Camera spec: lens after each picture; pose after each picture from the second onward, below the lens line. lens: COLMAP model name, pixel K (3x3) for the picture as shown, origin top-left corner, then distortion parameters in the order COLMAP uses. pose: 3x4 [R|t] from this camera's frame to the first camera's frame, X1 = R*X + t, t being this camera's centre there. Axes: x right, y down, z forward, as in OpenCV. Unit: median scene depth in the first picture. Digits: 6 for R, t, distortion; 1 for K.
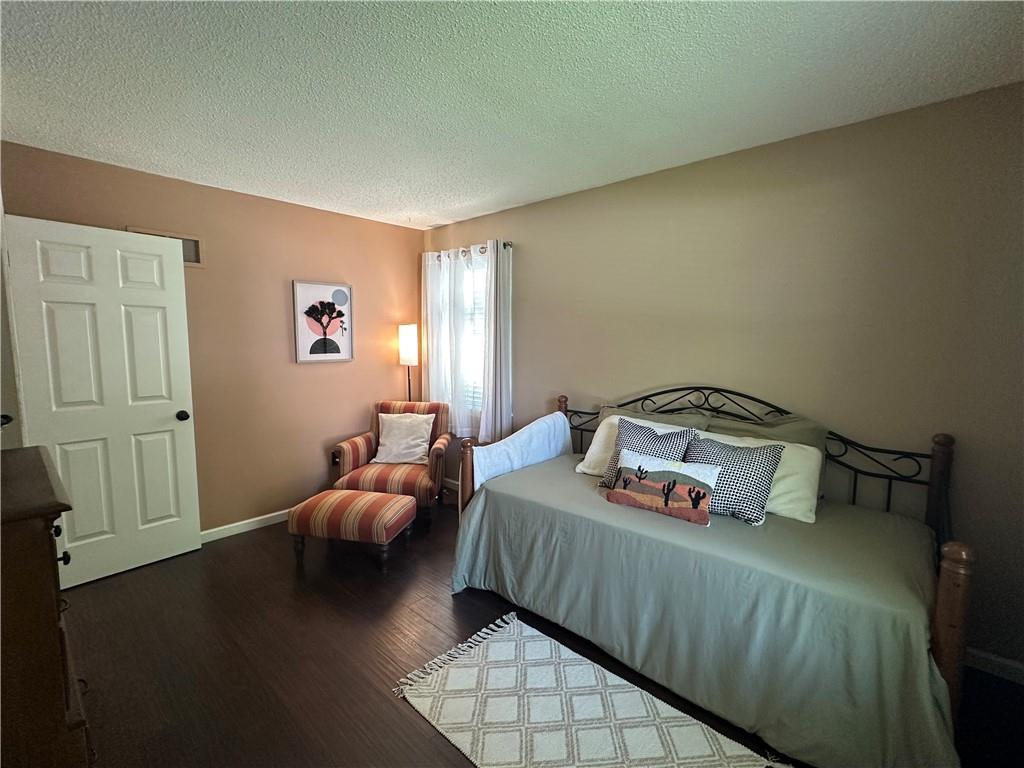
lens RADIAL K [[455.4, 0, 512.0], [0, 455.4, 384.0], [0, 0, 1]] dist [0.000050, 0.000065]
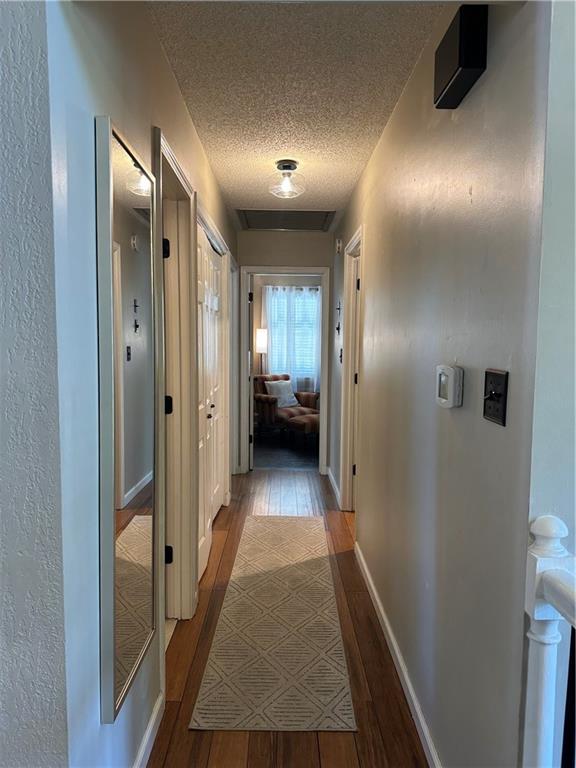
lens RADIAL K [[536.2, 0, 288.0], [0, 536.2, 384.0], [0, 0, 1]] dist [-0.000454, -0.000028]
pose [[0.734787, -0.053597, 0.676177, -2.563388], [0.061652, 0.998024, 0.012113, 0.091253], [-0.675490, 0.032787, 0.736640, -0.834433]]
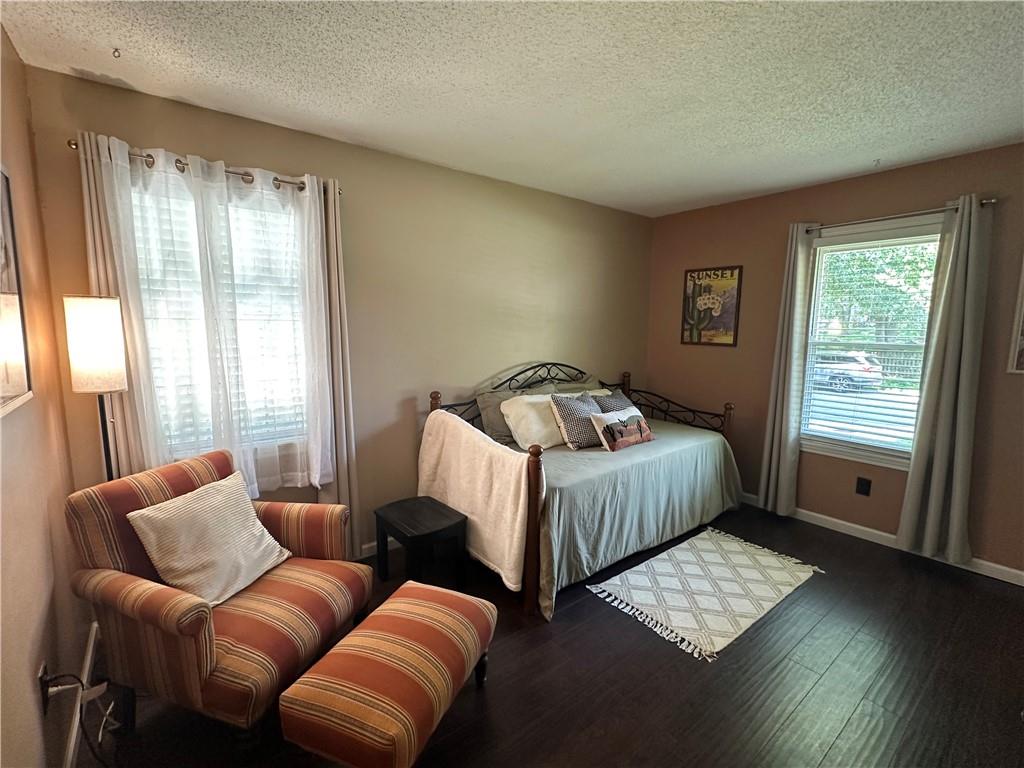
lens RADIAL K [[455.4, 0, 512.0], [0, 455.4, 384.0], [0, 0, 1]] dist [0.000050, 0.000065]
pose [[0.171990, -0.130316, 0.976441, -1.014646], [0.094317, 0.988836, 0.115357, -0.107377], [-0.980573, 0.072255, 0.182361, 0.949560]]
